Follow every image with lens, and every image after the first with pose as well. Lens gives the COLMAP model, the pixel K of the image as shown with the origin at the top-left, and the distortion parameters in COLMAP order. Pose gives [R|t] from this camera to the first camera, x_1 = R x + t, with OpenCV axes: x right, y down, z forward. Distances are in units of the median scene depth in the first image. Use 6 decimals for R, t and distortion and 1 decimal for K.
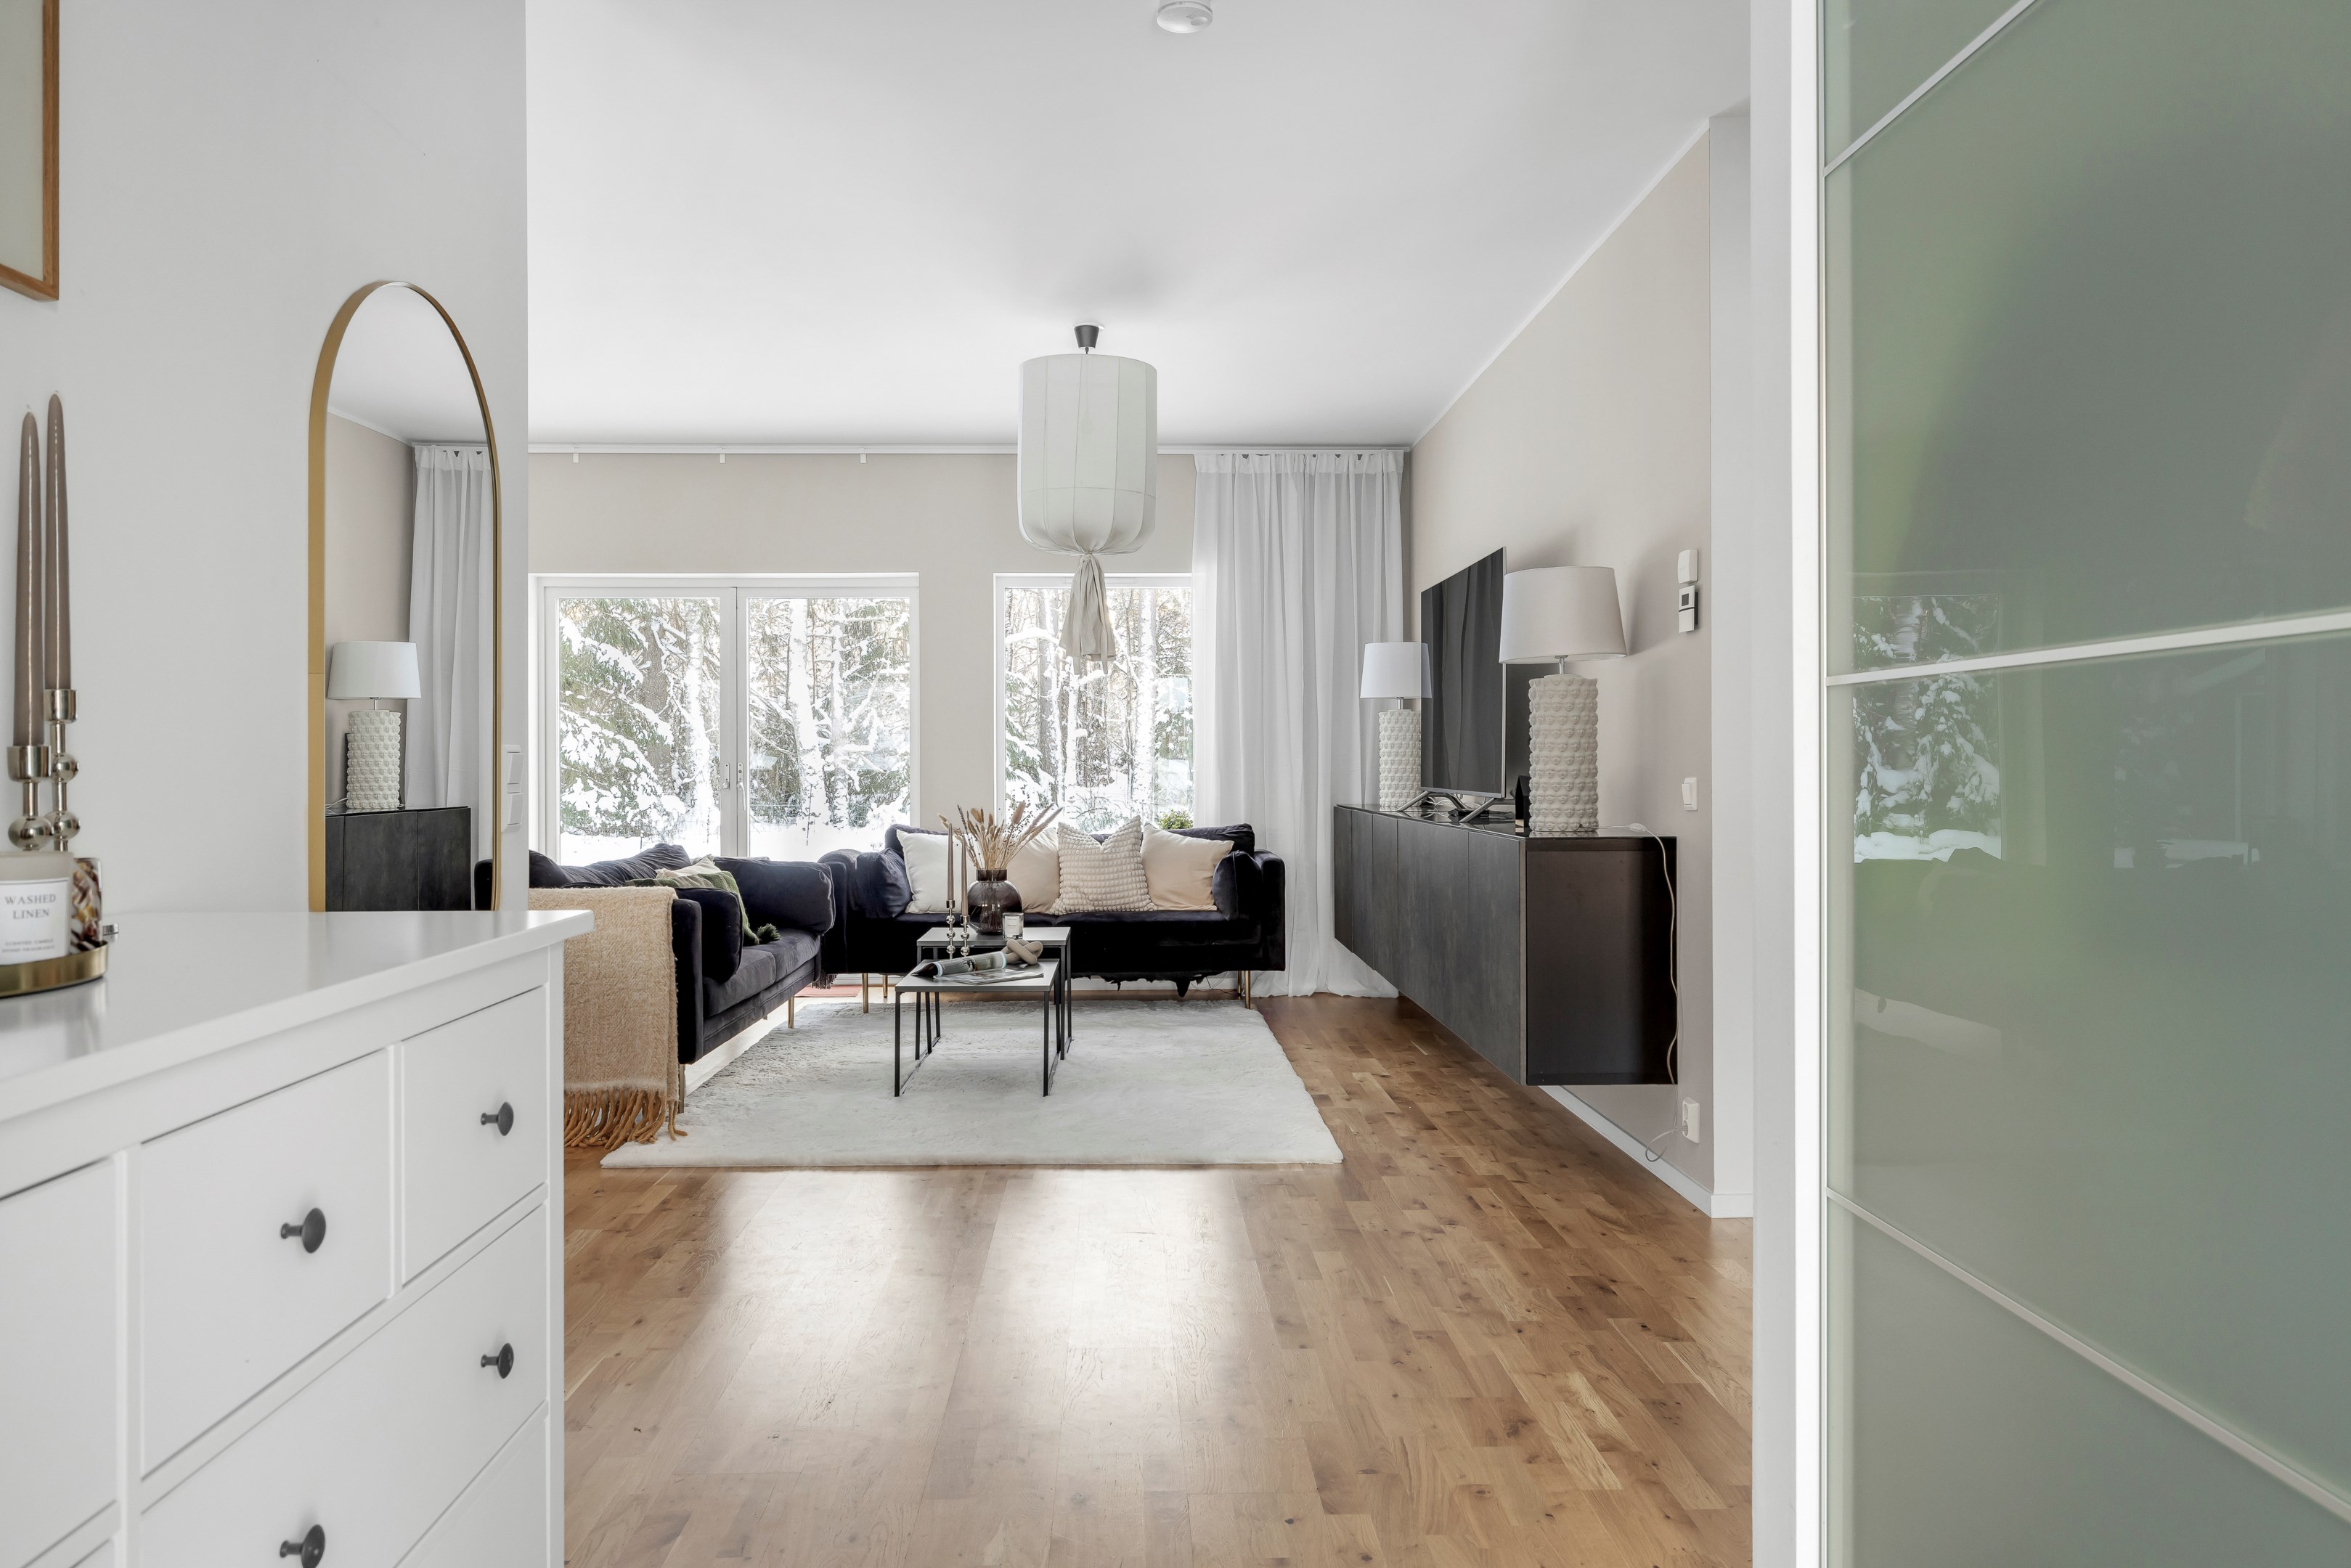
lens RADIAL K [[1606.6, 0, 1175.5], [0, 1606.6, 784.0], [0, 0, 1]] dist [-0.000706, 0.000247]
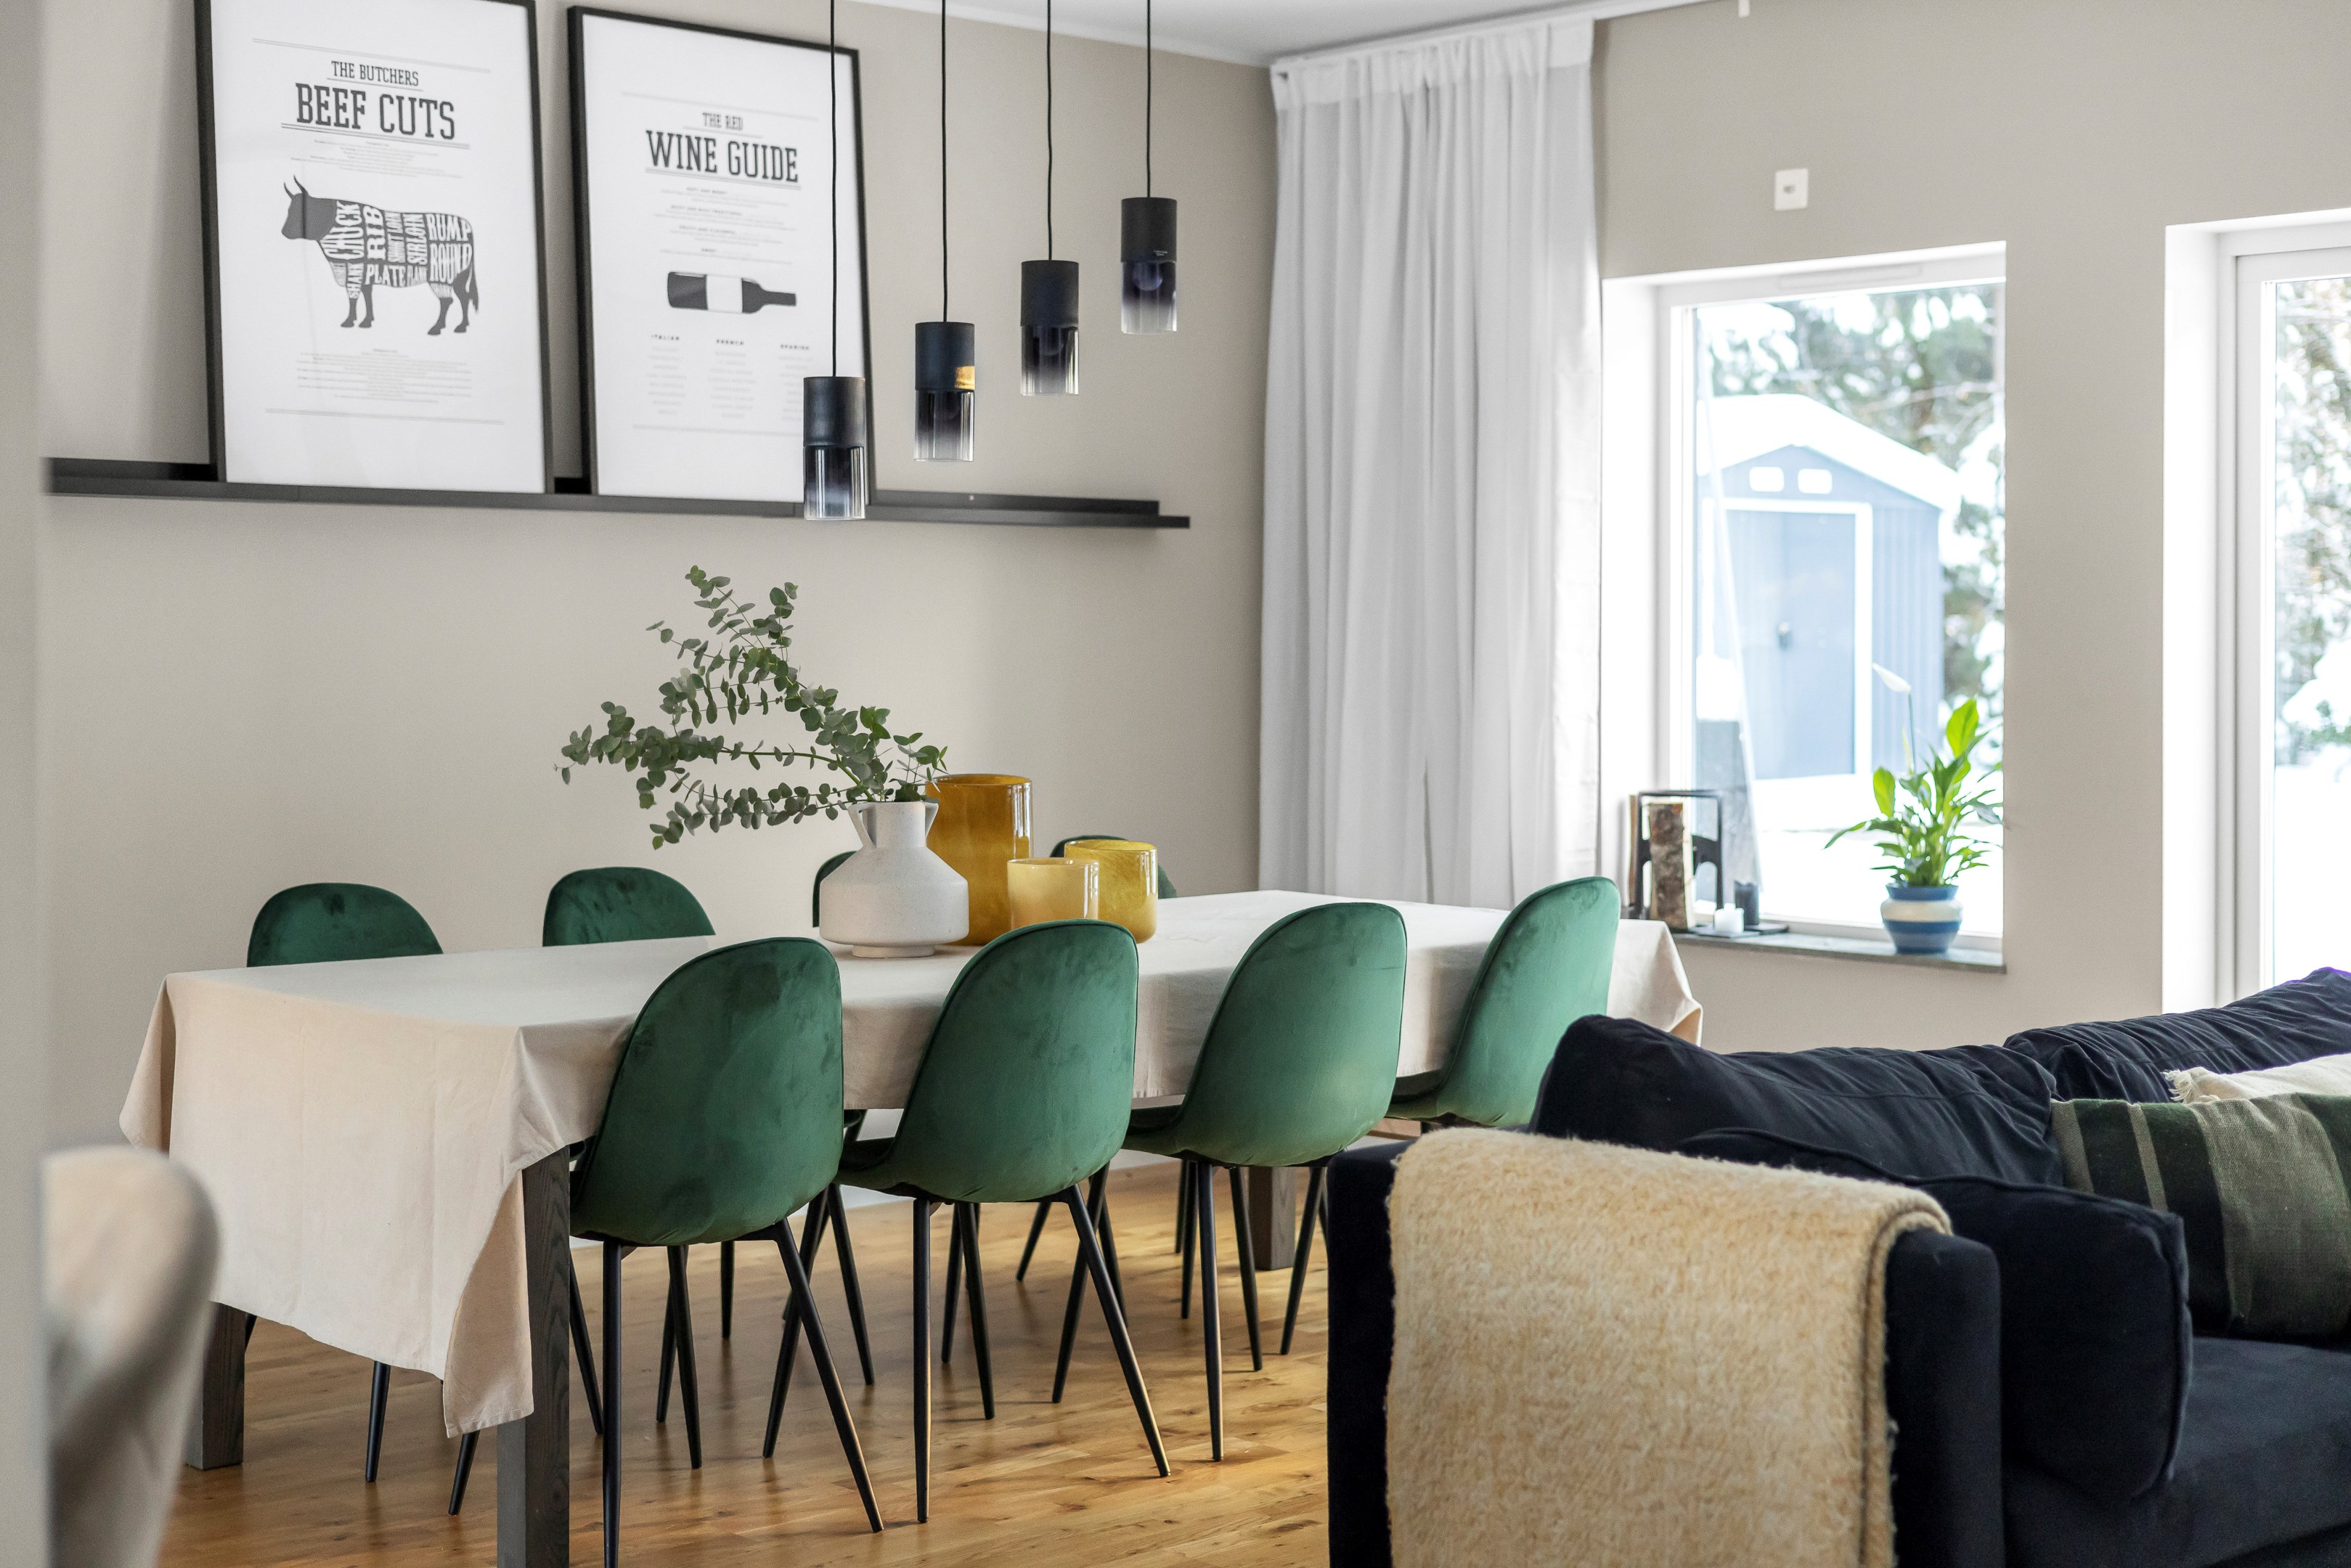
lens RADIAL K [[3270.2, 0, 1176.0], [0, 3270.2, 666.7], [0, 0, 1]] dist [0.014146, -0.025796]
pose [[0.652262, 0.014199, -0.757860, 0.055916], [-0.010341, 0.999898, 0.009833, -0.030234], [0.757923, 0.001424, 0.652343, 0.310473]]
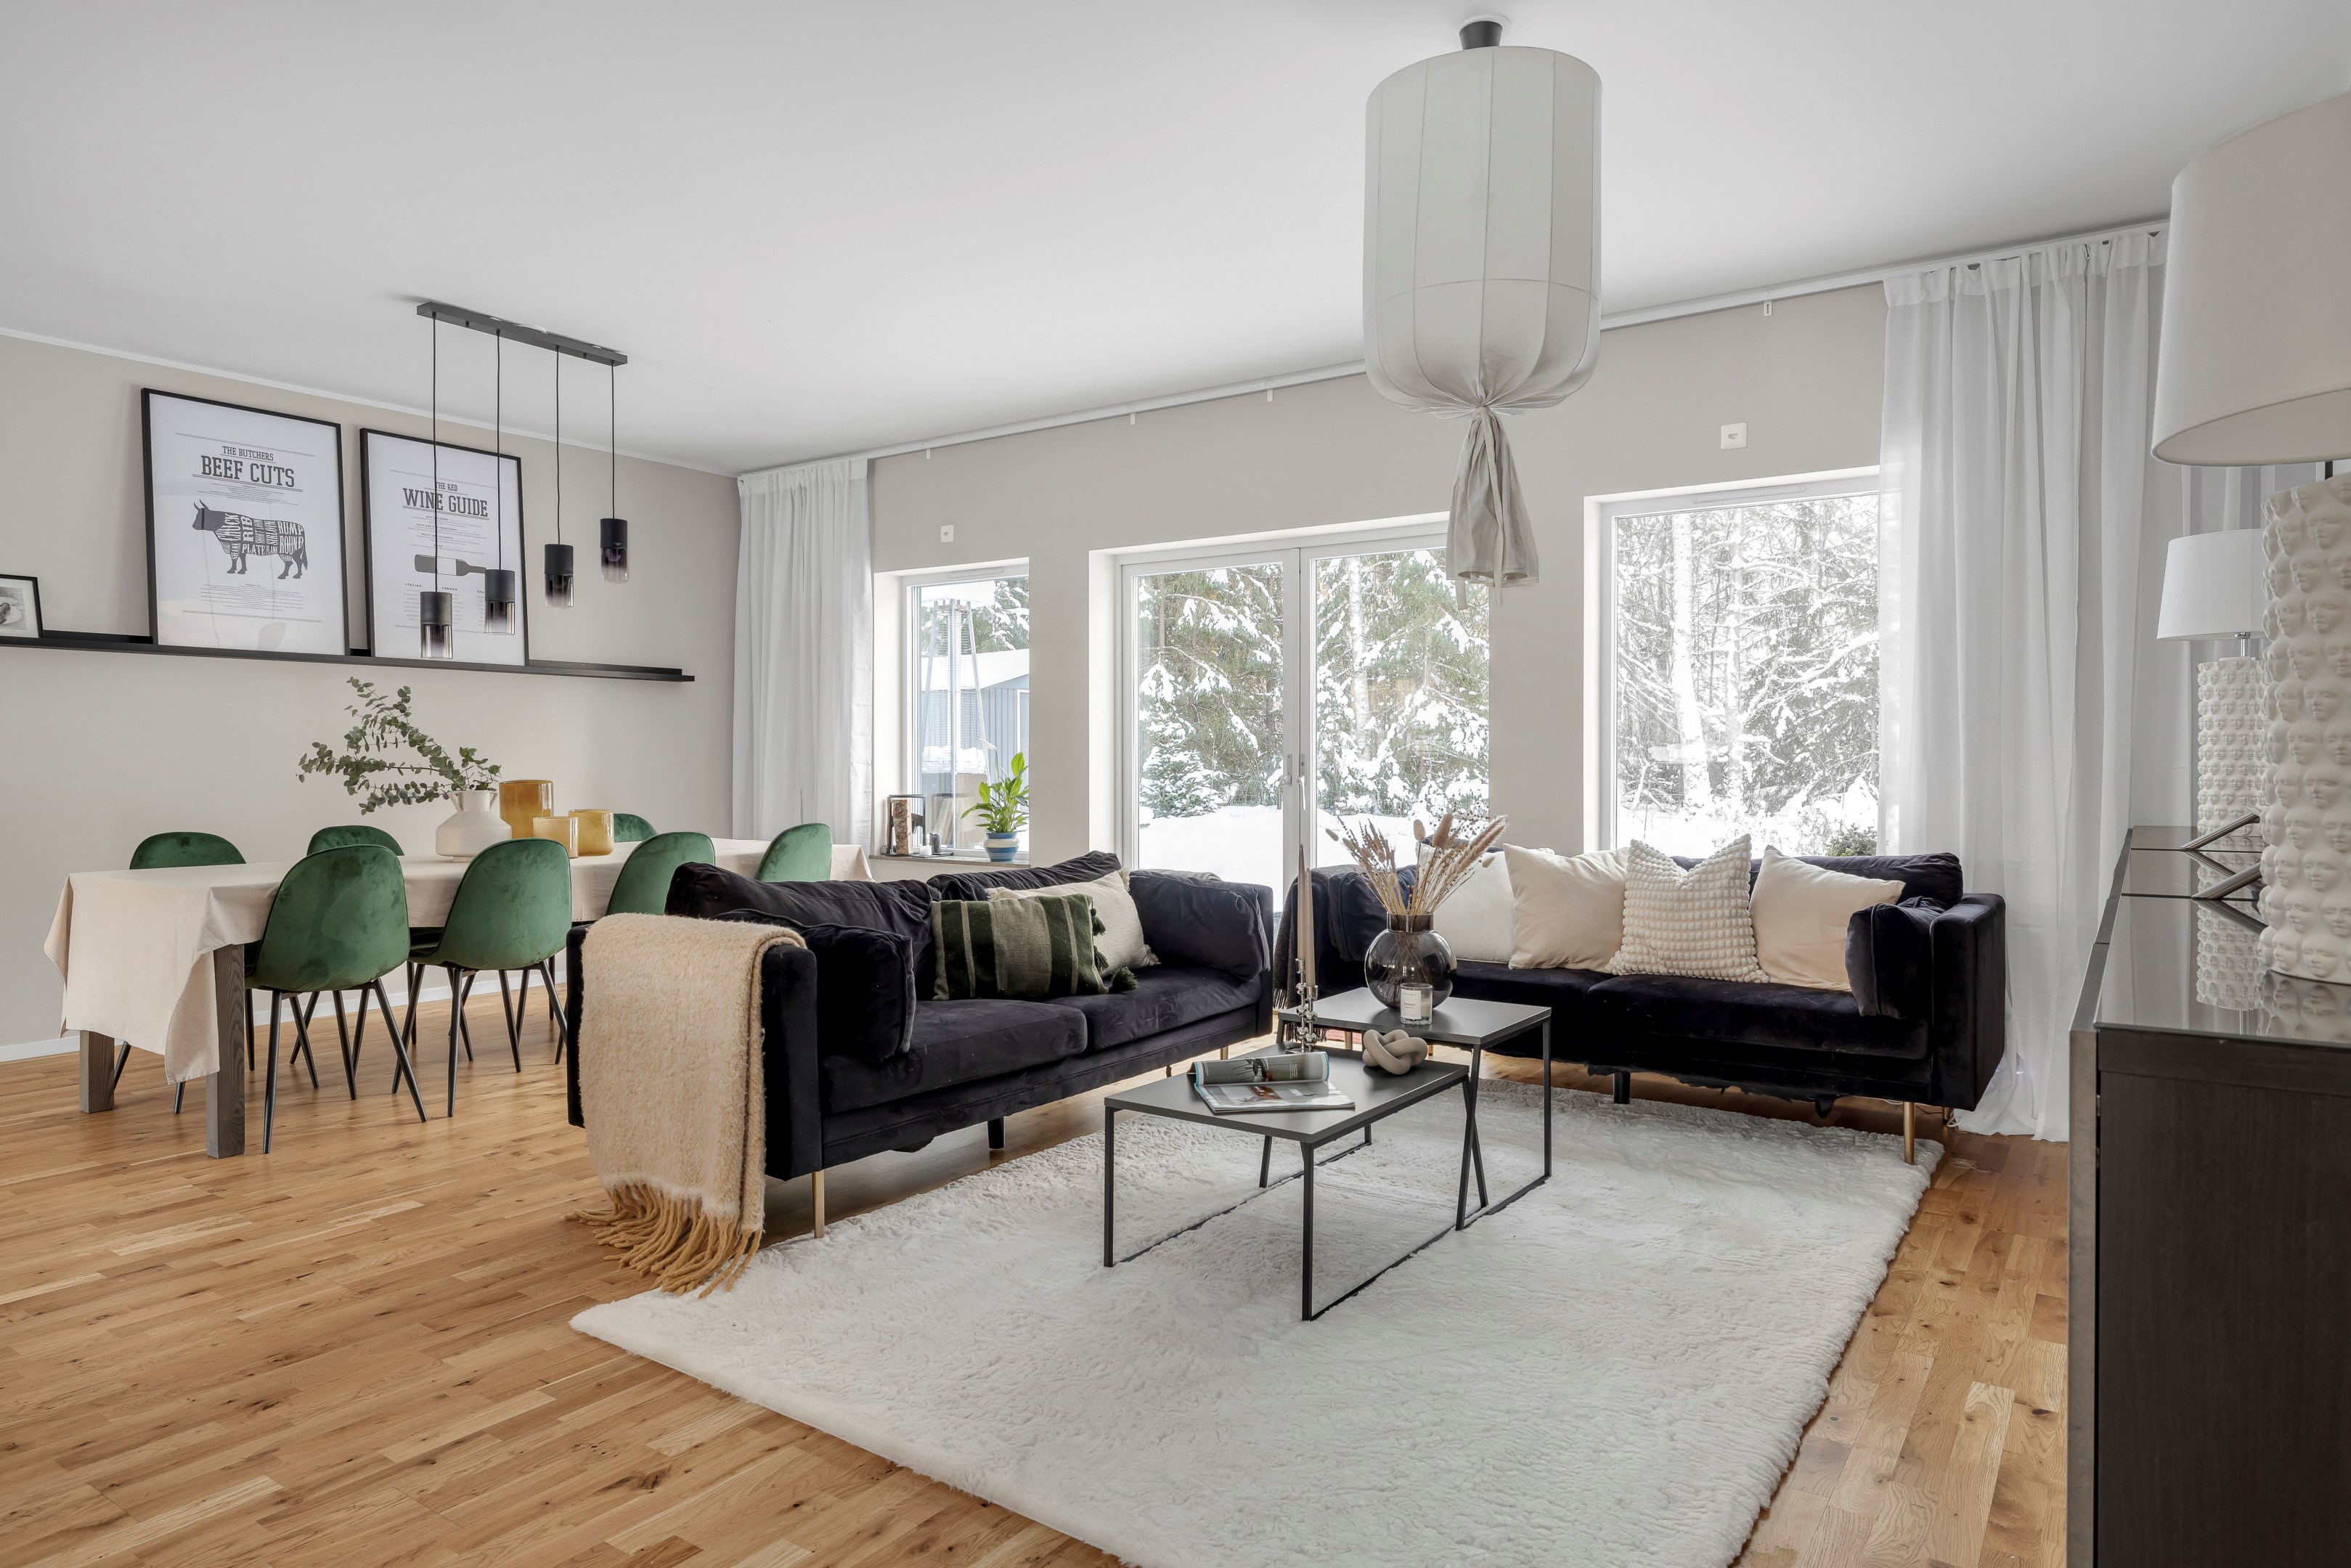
lens RADIAL K [[1388.9, 0, 1175.5], [0, 1388.9, 784.0], [0, 0, 1]] dist [-0.002250, 0.000713]
pose [[0.795629, 0.013015, -0.605644, 0.137143], [-0.007498, 0.999904, 0.011637, -0.006173], [0.605737, -0.004718, 0.795651, 0.408885]]
